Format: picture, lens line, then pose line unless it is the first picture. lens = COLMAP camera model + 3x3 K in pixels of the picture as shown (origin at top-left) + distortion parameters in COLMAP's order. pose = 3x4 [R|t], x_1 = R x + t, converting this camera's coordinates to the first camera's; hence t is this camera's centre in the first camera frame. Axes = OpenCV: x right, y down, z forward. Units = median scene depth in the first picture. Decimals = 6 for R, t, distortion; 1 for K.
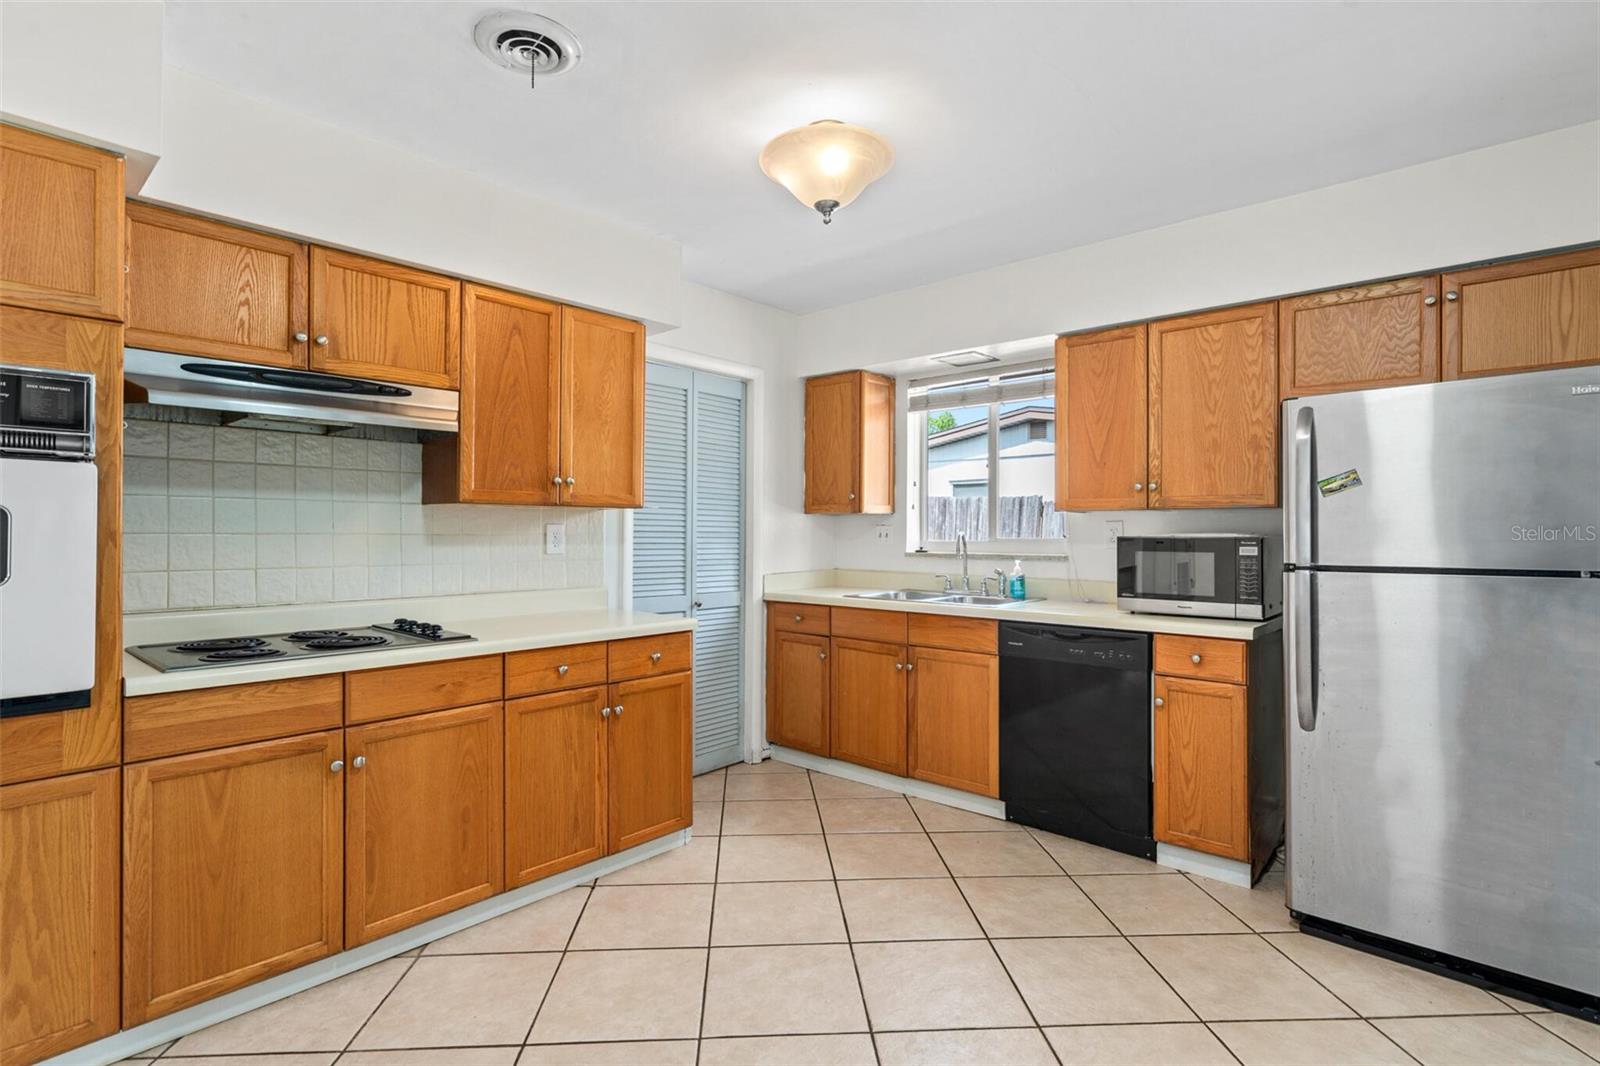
lens RADIAL K [[787.1, 0, 790.6], [0, 787.1, 529.5], [0, 0, 1]] dist [0.001173, 0.001261]
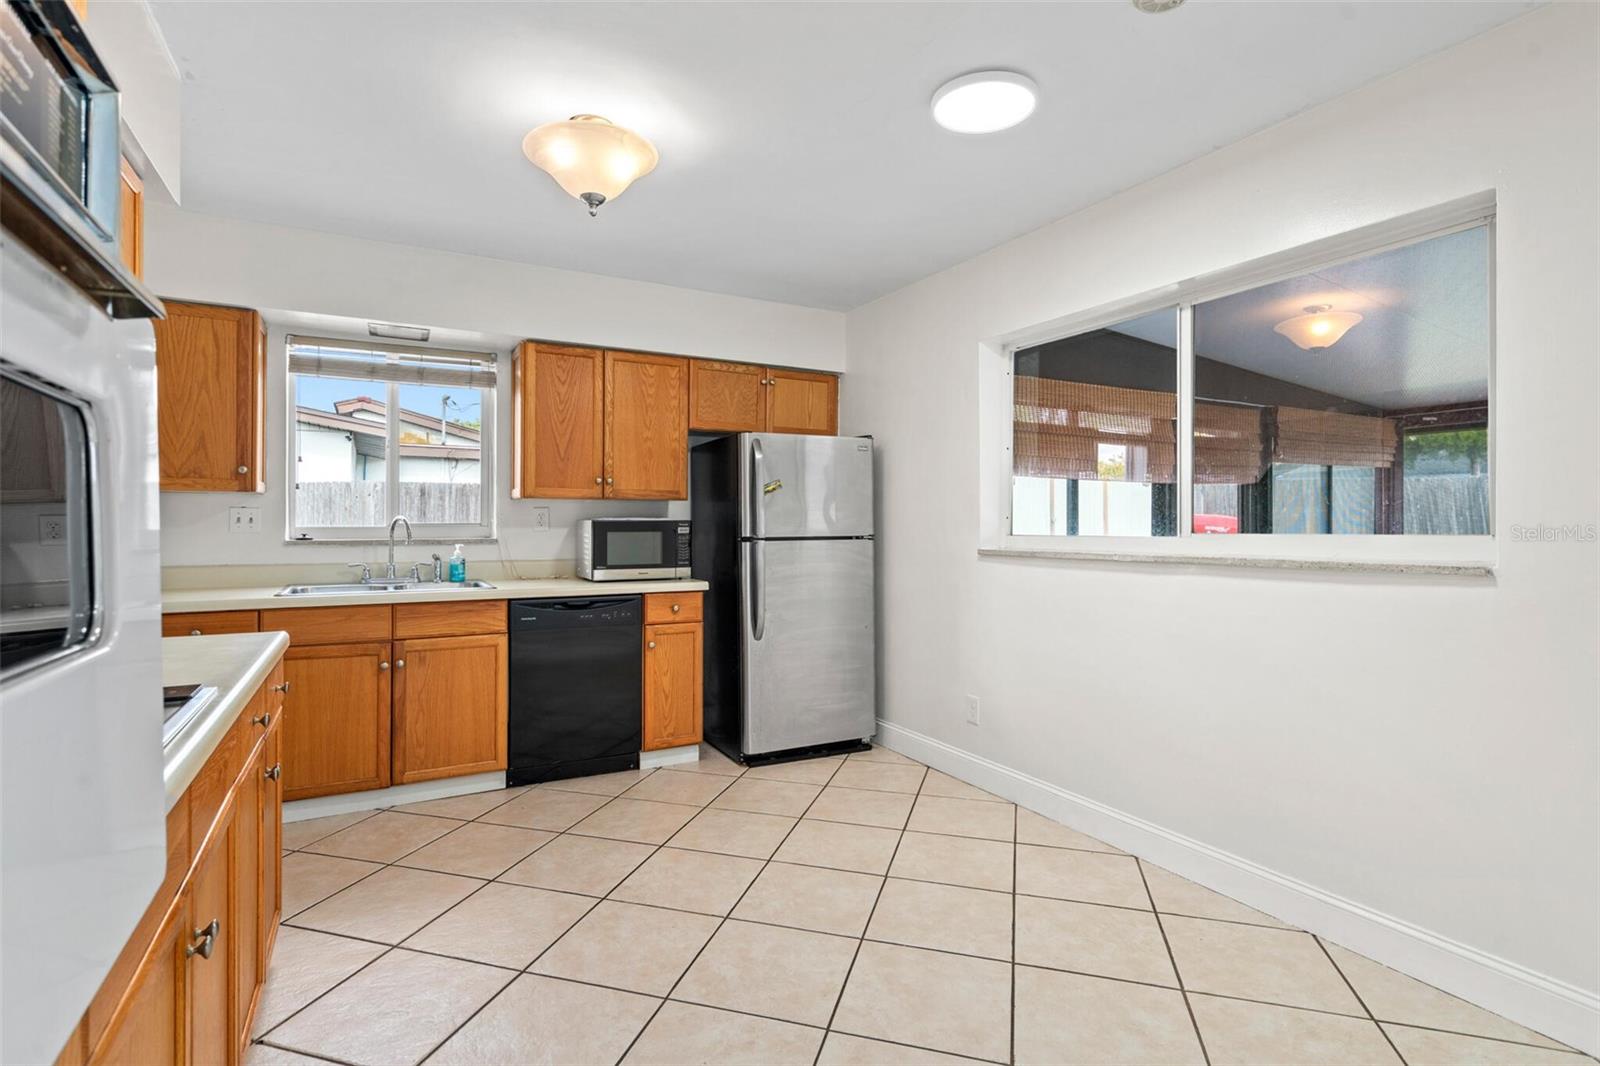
lens RADIAL K [[787.1, 0, 788.3], [0, 787.1, 526.3], [0, 0, 1]] dist [0.001173, 0.001261]
pose [[0.335571, -0.005962, 0.941996, -0.687903], [-0.003622, 0.999964, 0.007620, 0.008473], [-0.942008, -0.005968, 0.335537, 0.332332]]
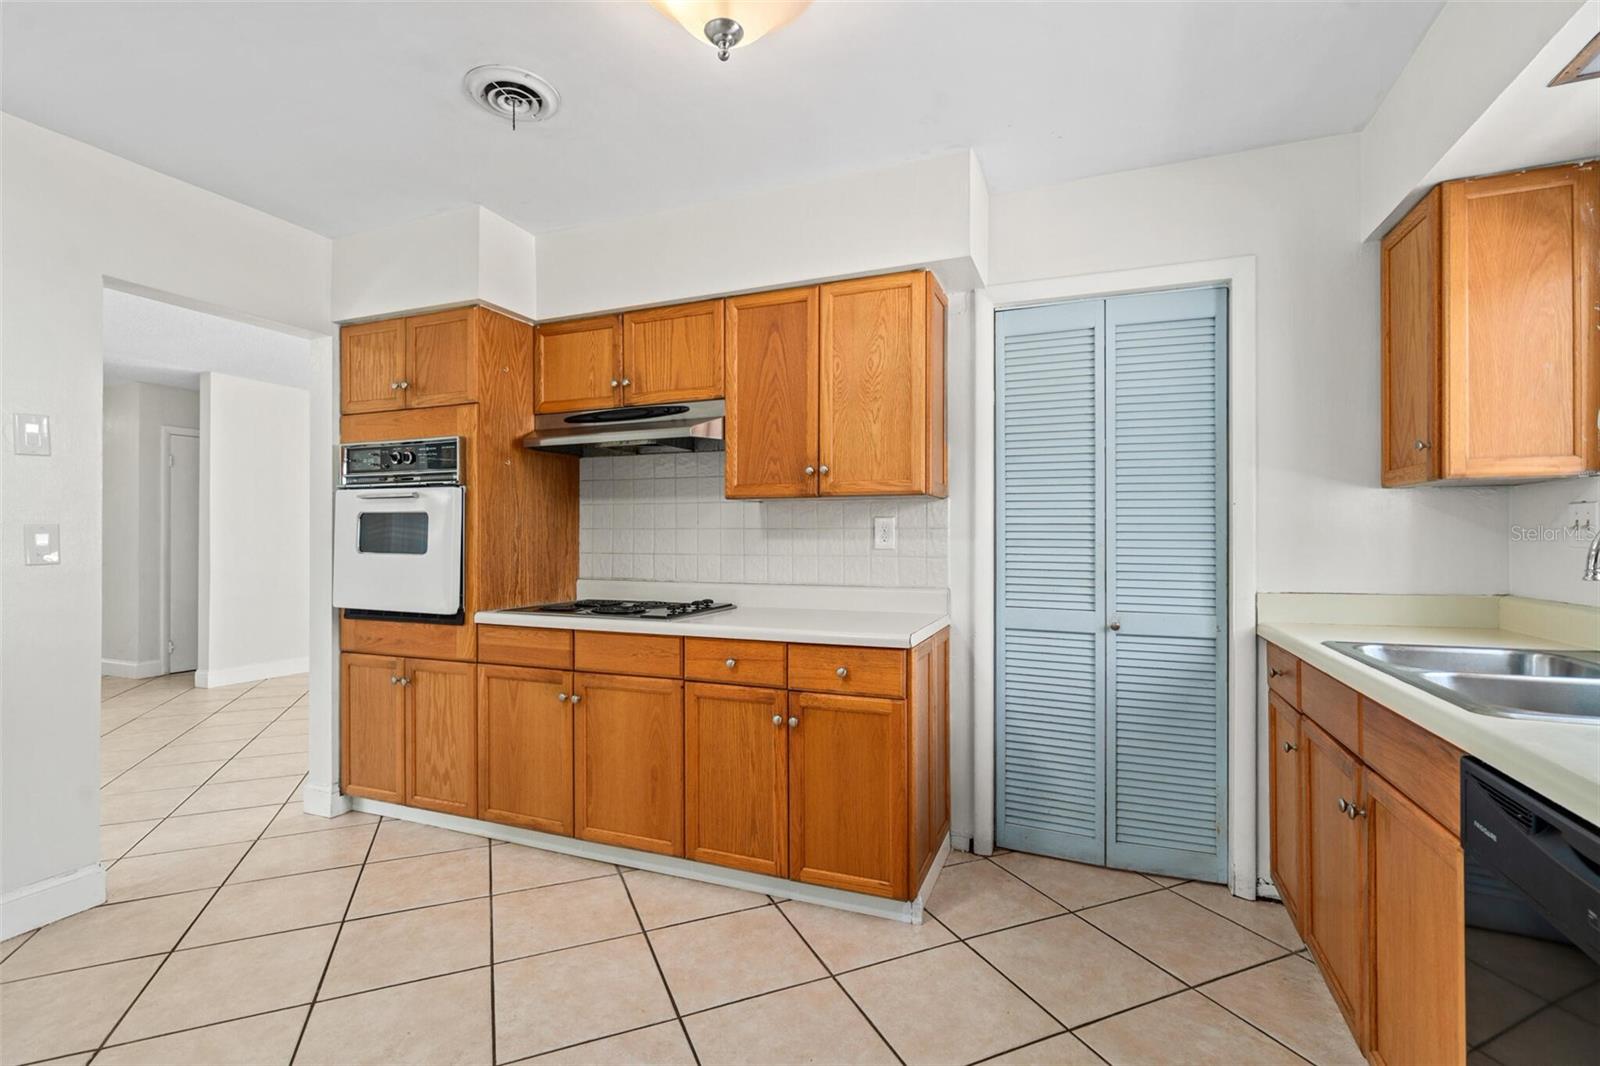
lens RADIAL K [[723.2, 0, 799.9], [0, 723.2, 533.1], [0, 0, 1]] dist [-0.009804, 0.002459]
pose [[0.344488, -0.006899, -0.938765, 0.530442], [0.004146, 0.999974, -0.005828, 0.019189], [0.938781, -0.001885, 0.344508, 0.691989]]
